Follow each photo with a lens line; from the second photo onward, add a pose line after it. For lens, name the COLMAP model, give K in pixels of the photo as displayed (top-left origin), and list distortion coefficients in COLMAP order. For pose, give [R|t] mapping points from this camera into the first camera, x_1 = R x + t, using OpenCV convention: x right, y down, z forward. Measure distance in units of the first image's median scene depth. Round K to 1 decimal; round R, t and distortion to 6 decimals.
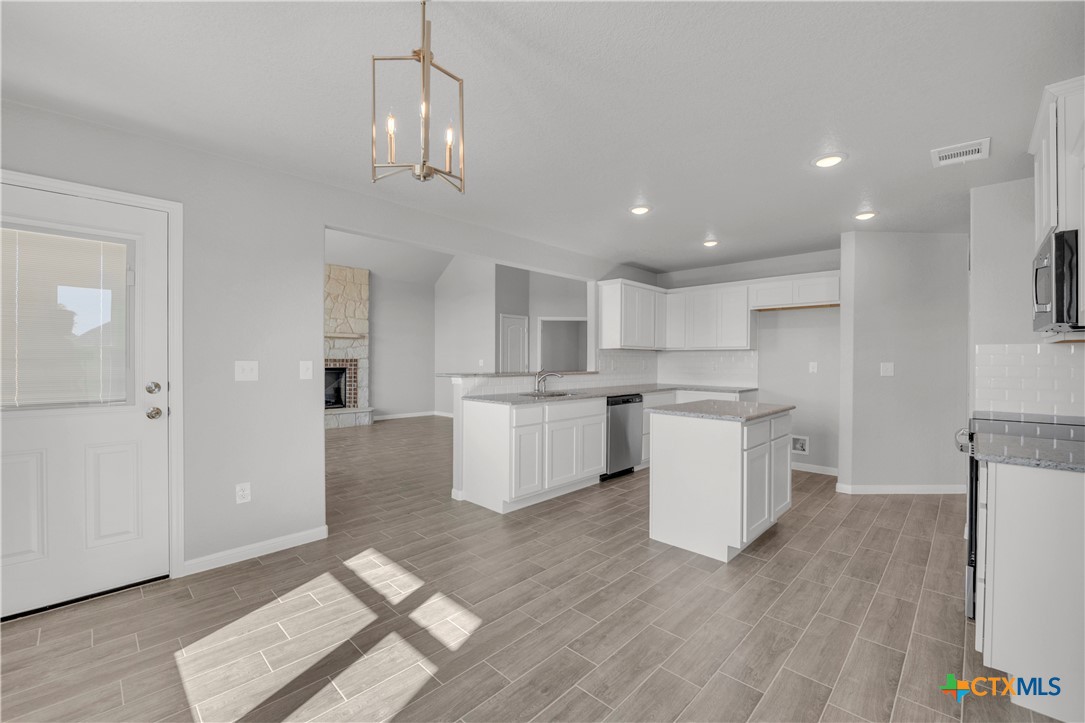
lens RADIAL K [[448.4, 0, 548.6], [0, 448.4, 359.7], [0, 0, 1]] dist [-0.015425, -0.000443]
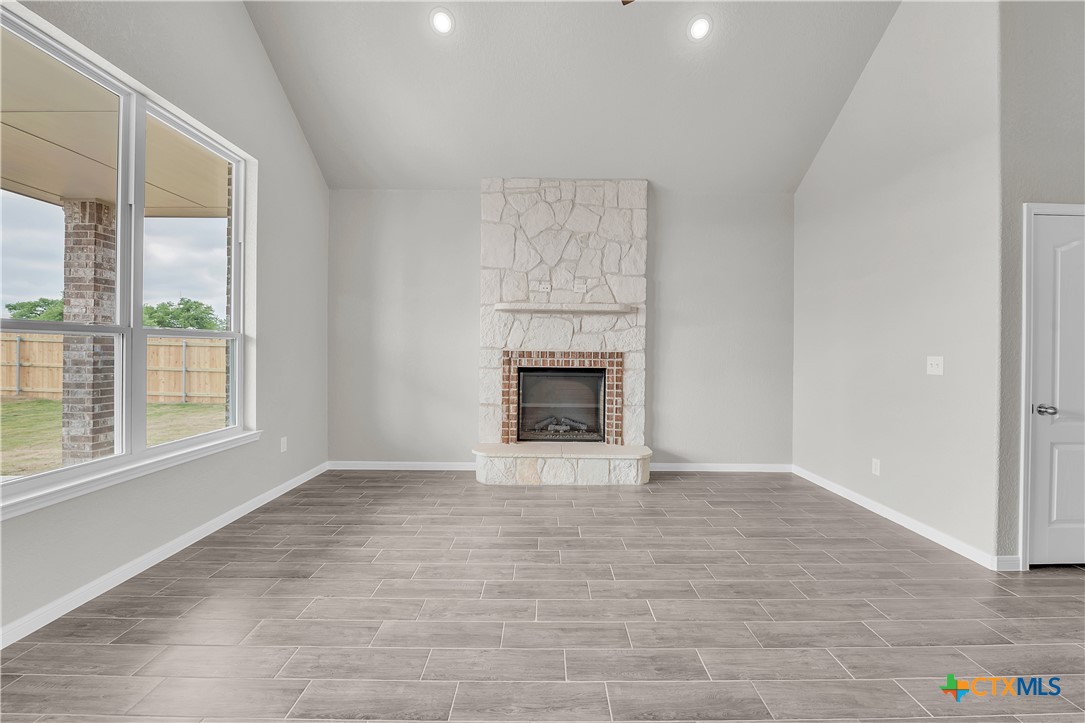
lens RADIAL K [[436.4, 0, 544.4], [0, 436.4, 352.5], [0, 0, 1]] dist [-0.012033, -0.000494]
pose [[0.692888, 0.006481, -0.721016, -0.125103], [-0.008563, 0.999963, 0.000759, -0.000856], [0.720995, 0.005648, 0.692918, 0.586555]]
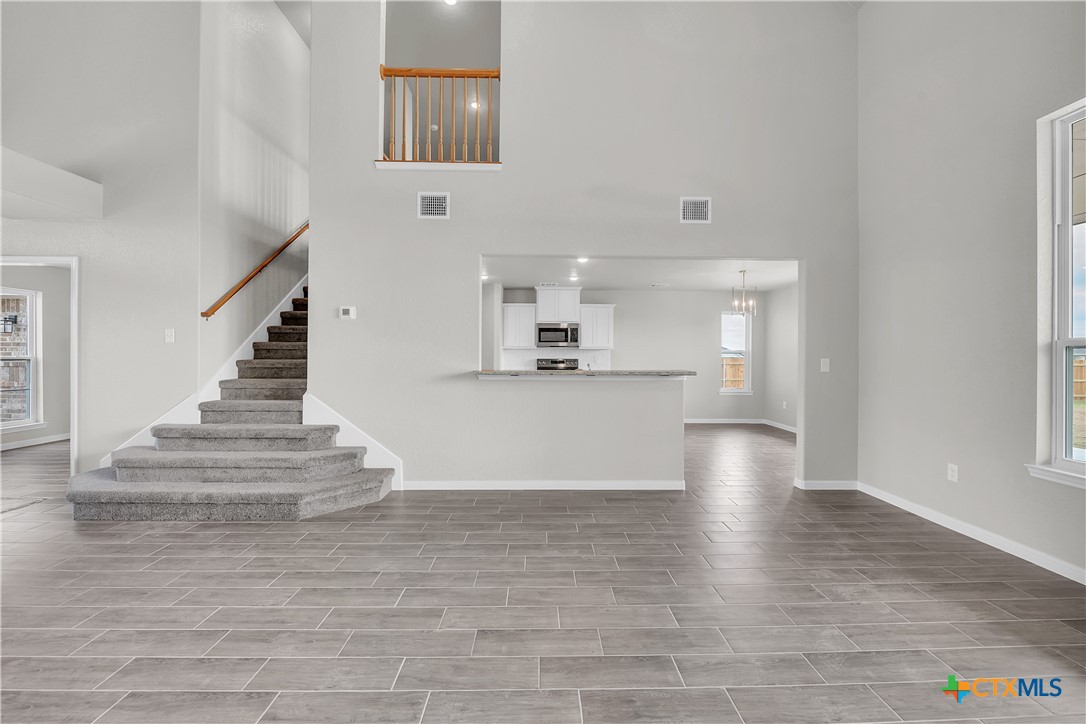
lens RADIAL K [[436.8, 0, 544.9], [0, 436.8, 353.0], [0, 0, 1]] dist [-0.012033, -0.000494]
pose [[-0.701215, -0.004535, 0.712935, -0.334598], [-0.005376, 0.999985, 0.001073, -0.003027], [-0.712929, -0.003080, -0.701229, 0.916660]]
